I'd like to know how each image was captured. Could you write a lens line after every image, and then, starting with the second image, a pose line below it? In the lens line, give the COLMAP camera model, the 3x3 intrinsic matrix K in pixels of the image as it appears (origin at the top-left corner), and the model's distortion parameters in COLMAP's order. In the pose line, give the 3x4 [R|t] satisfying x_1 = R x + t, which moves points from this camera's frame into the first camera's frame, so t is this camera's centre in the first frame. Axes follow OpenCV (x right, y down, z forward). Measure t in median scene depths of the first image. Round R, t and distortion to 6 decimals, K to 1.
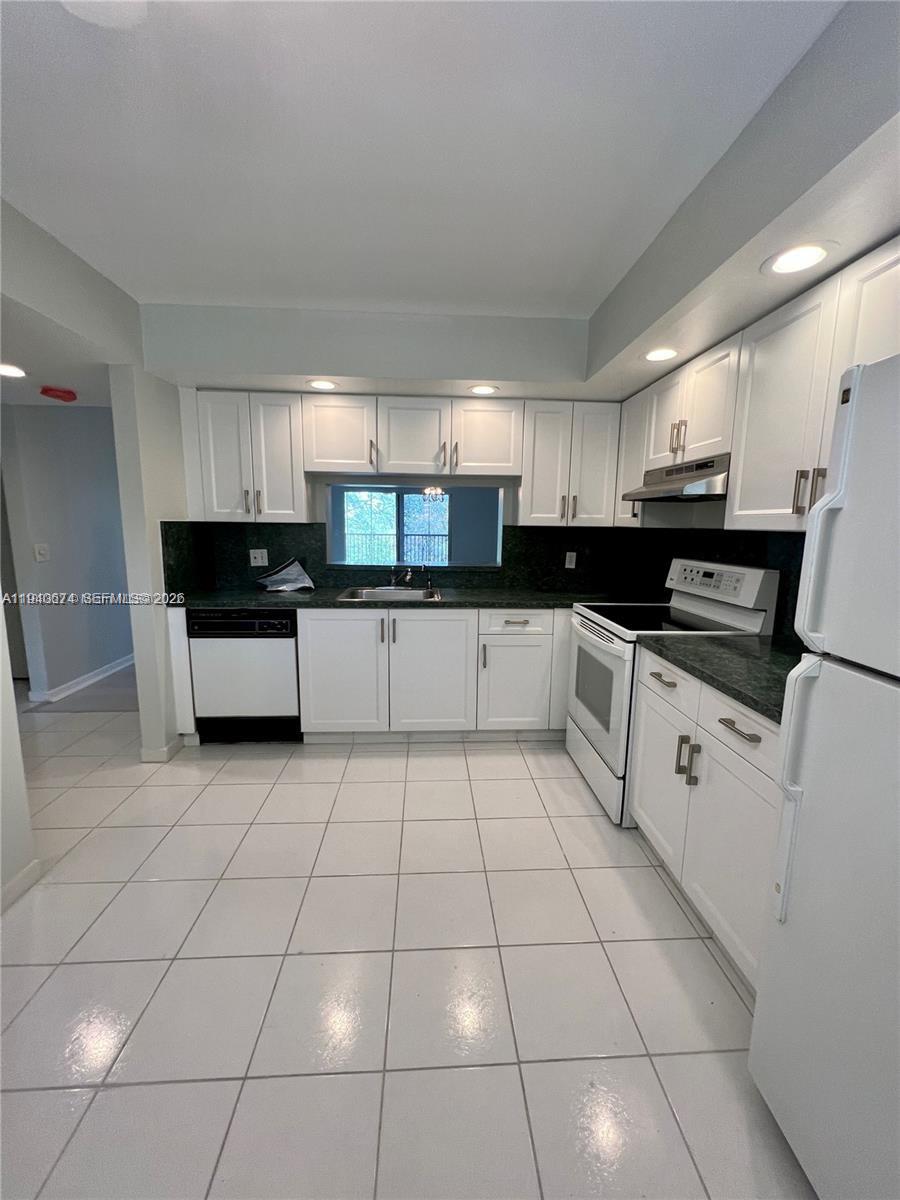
lens RADIAL K [[469.2, 0, 450.0], [0, 469.2, 600.0], [0, 0, 1]] dist [-0.017704, -0.000029]
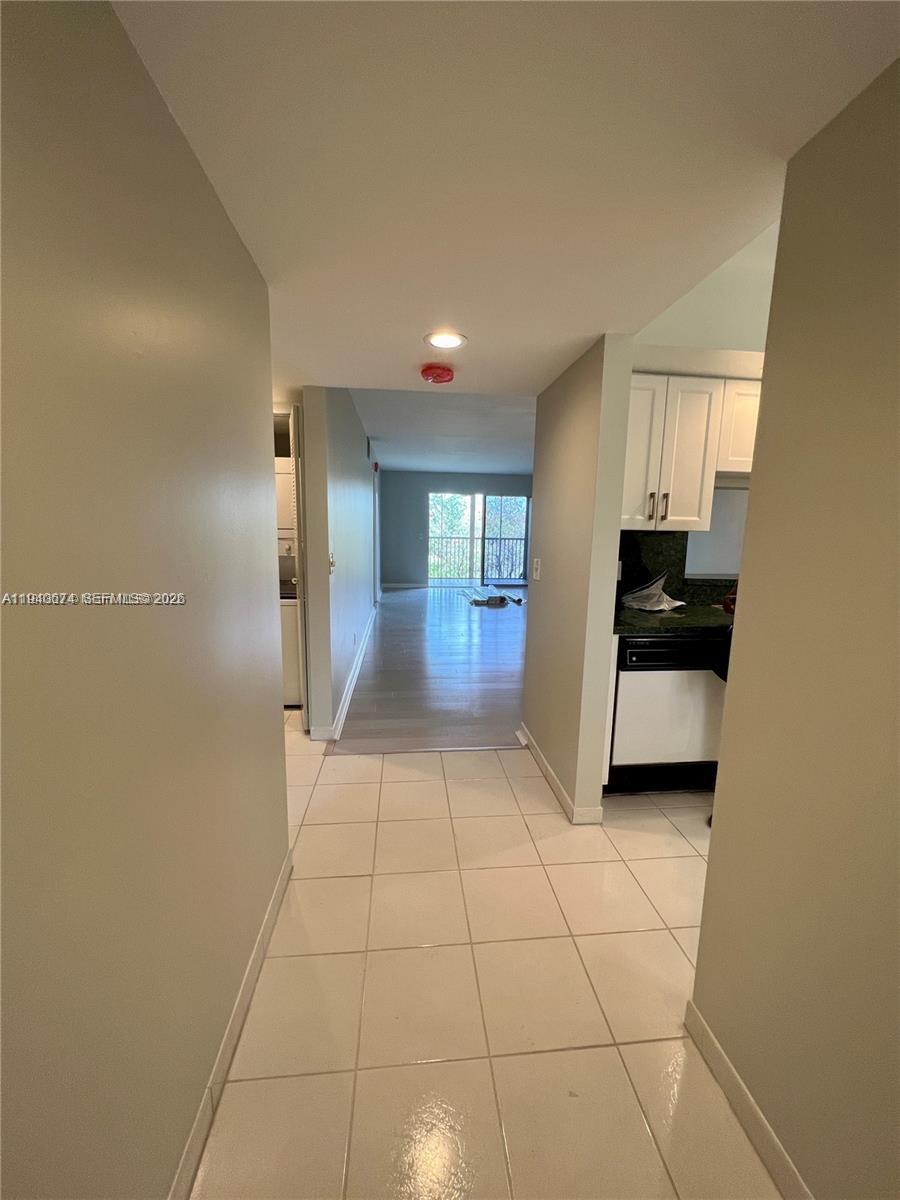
lens RADIAL K [[479.9, 0, 450.0], [0, 479.9, 600.0], [0, 0, 1]] dist [0.000129, 0.000002]
pose [[0.999271, -0.006593, 0.037616, -0.842571], [0.006828, 0.999958, -0.006132, -0.039306], [-0.037574, 0.006384, 0.999273, 0.150828]]
